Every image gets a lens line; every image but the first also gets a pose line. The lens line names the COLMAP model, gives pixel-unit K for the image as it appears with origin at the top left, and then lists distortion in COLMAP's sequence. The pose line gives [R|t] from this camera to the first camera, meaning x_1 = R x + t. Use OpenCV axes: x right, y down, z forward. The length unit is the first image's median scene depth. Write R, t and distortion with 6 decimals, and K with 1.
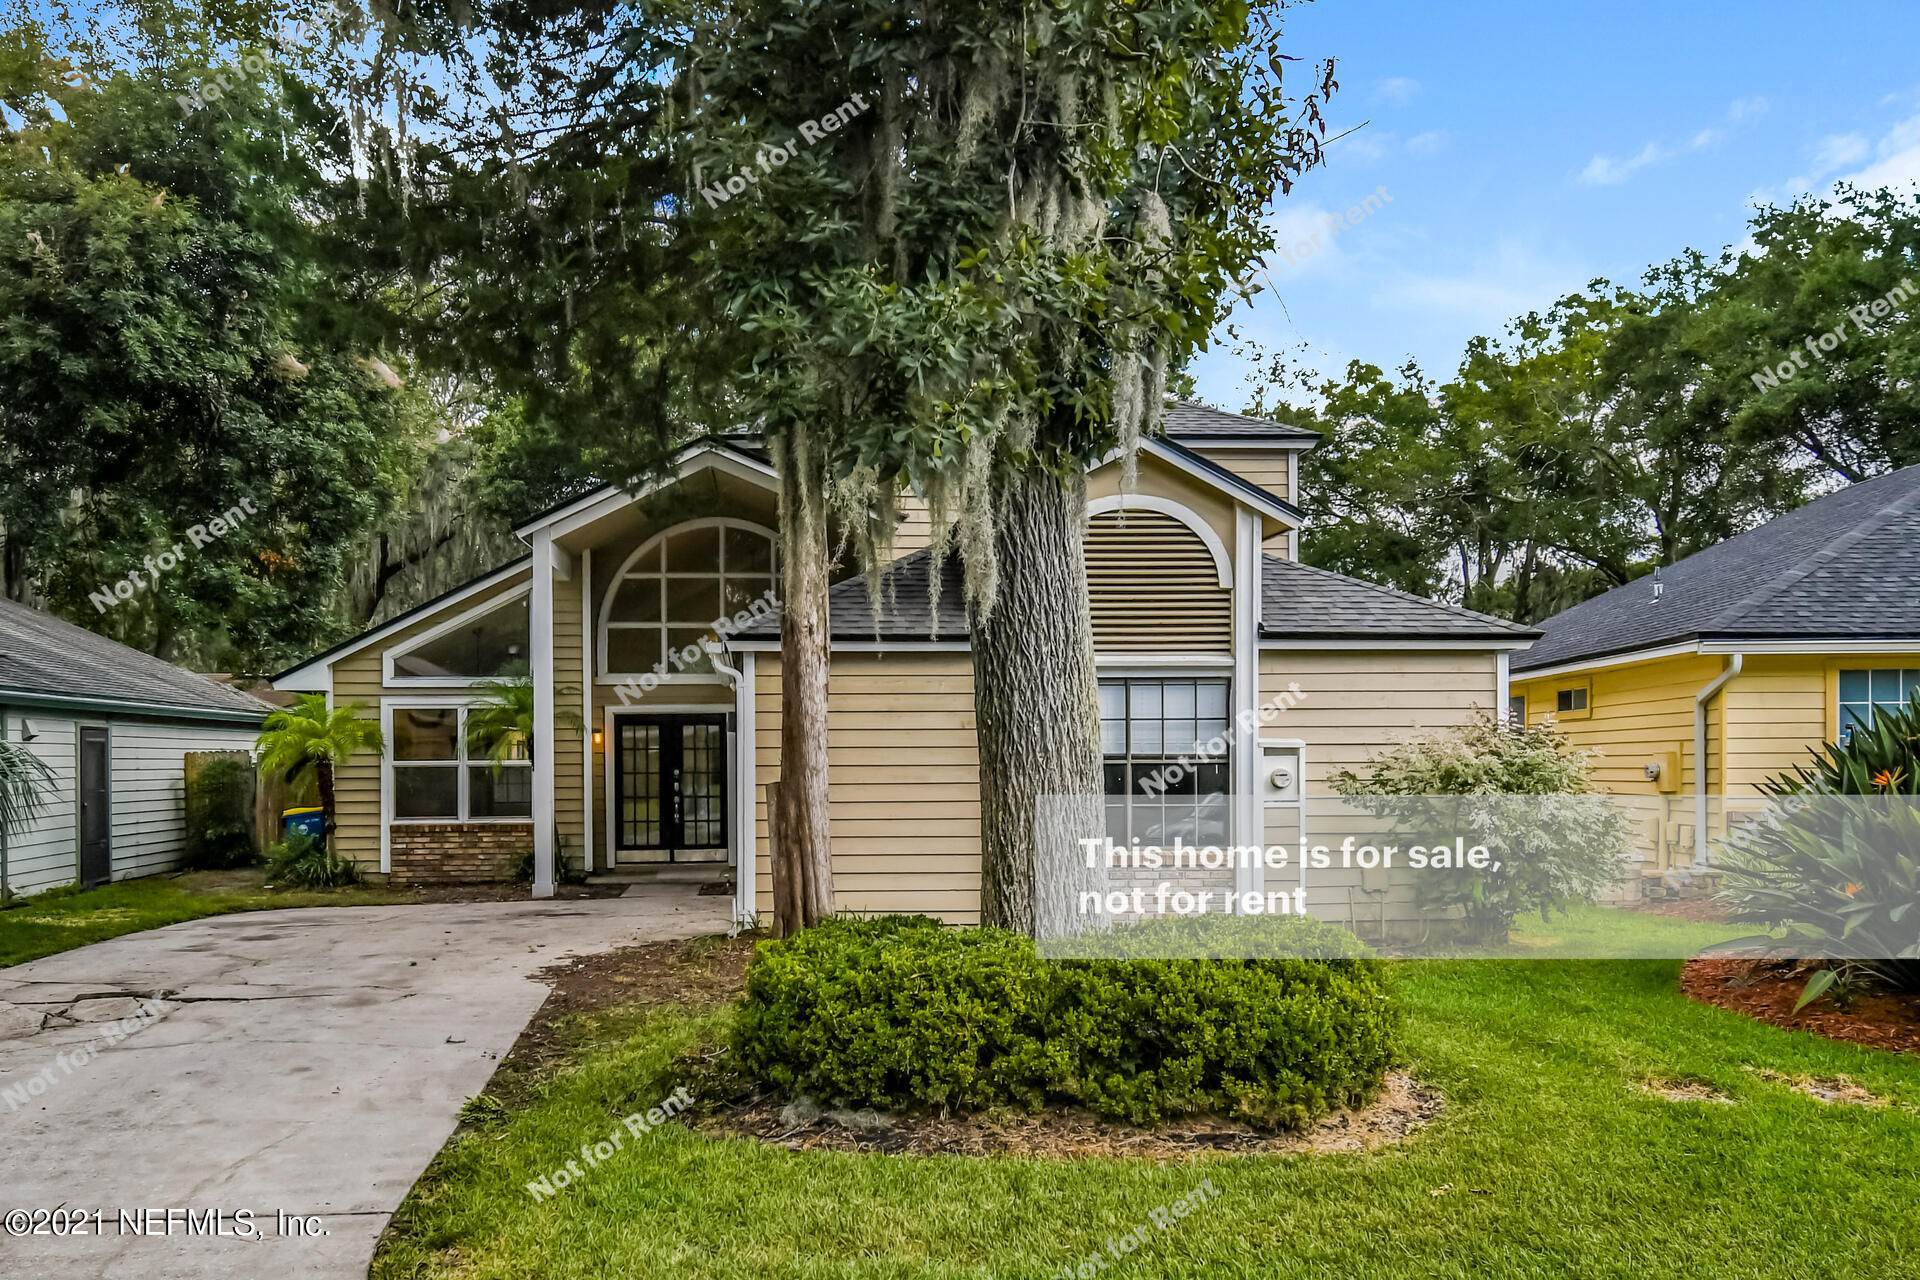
lens RADIAL K [[1281.1, 0, 960.0], [0, 1281.1, 640.0], [0, 0, 1]] dist [0.008297, 0.004902]
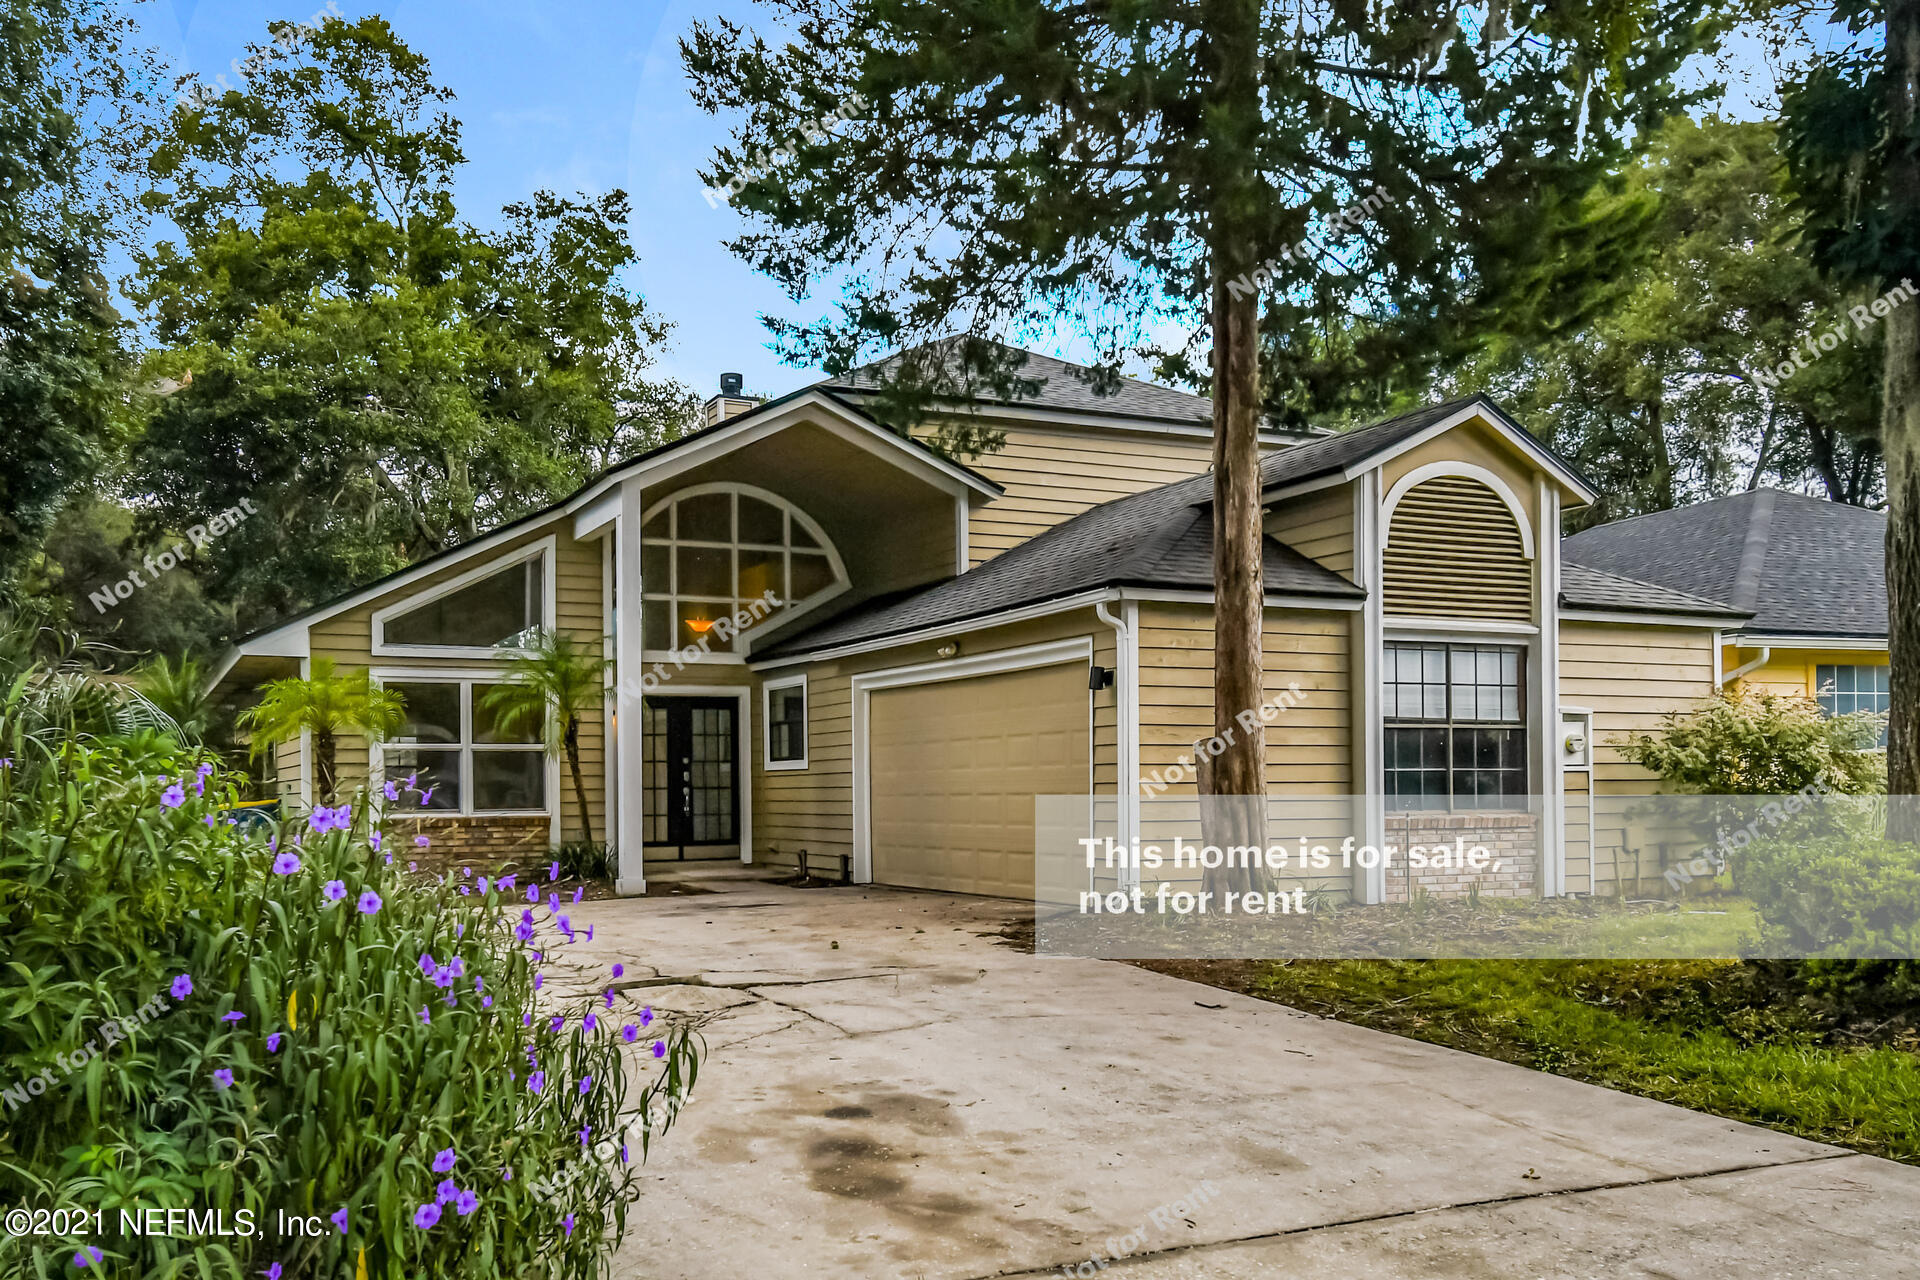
lens RADIAL K [[1281.1, 0, 960.0], [0, 1281.1, 640.0], [0, 0, 1]] dist [0.008297, 0.004902]
pose [[0.960154, 0.027093, 0.278155, -0.520297], [-0.022928, 0.999571, -0.018217, 0.054344], [-0.278529, 0.011114, 0.960364, 0.136071]]
